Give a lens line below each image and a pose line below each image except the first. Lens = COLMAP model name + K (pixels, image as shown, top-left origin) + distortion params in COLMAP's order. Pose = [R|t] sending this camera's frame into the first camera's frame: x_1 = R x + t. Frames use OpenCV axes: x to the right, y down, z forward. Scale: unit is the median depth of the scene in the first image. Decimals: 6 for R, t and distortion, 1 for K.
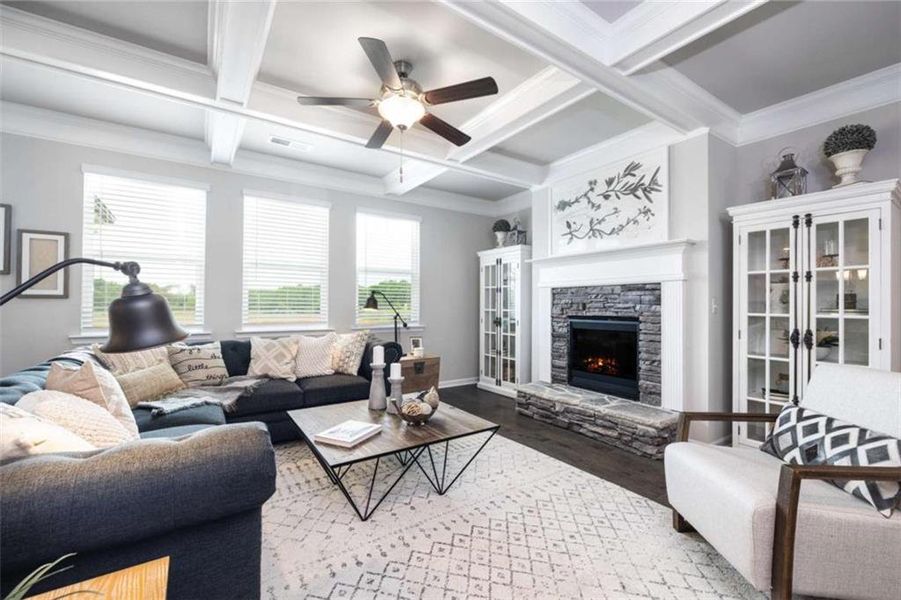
lens RADIAL K [[374.8, 0, 447.0], [0, 374.8, 301.3], [0, 0, 1]] dist [0.000214, -0.000034]
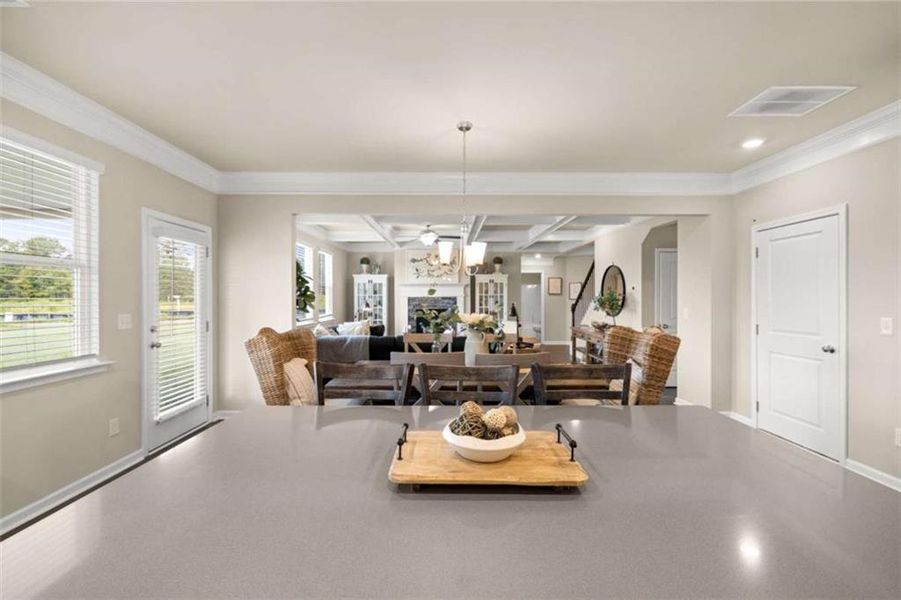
lens RADIAL K [[374.8, 0, 447.0], [0, 374.8, 301.3], [0, 0, 1]] dist [0.000214, -0.000034]
pose [[0.551514, -0.013020, 0.834064, -2.654578], [-0.002523, 0.999848, 0.017276, -0.092674], [-0.834162, -0.011632, 0.551397, -0.746363]]
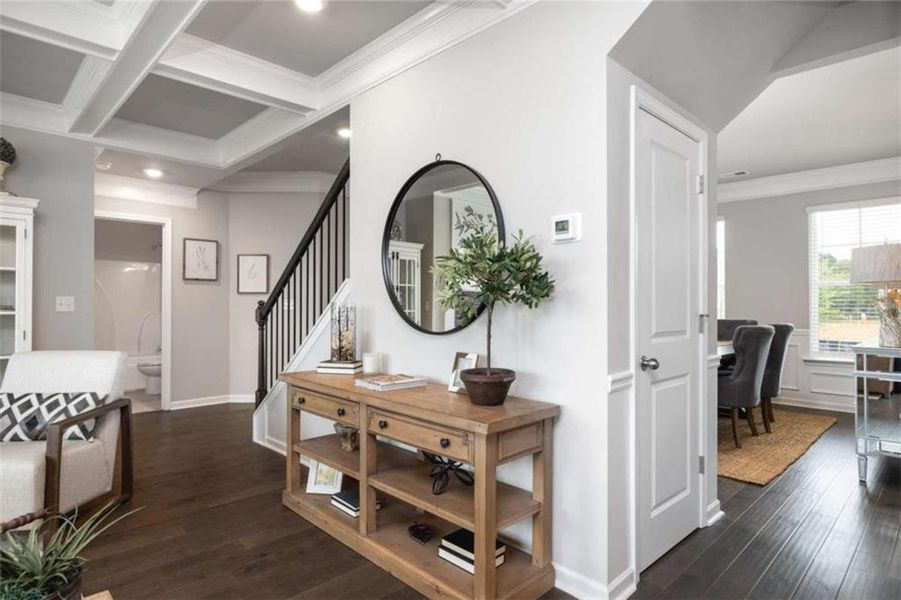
lens RADIAL K [[498.1, 0, 450.5], [0, 498.1, 300.0], [0, 0, 1]] dist [0.002473, 0.000609]
pose [[-0.192257, 0.004754, 0.981333, -0.626560], [-0.008266, 0.999945, -0.006463, 0.001489], [-0.981310, -0.009354, -0.192207, -0.014434]]
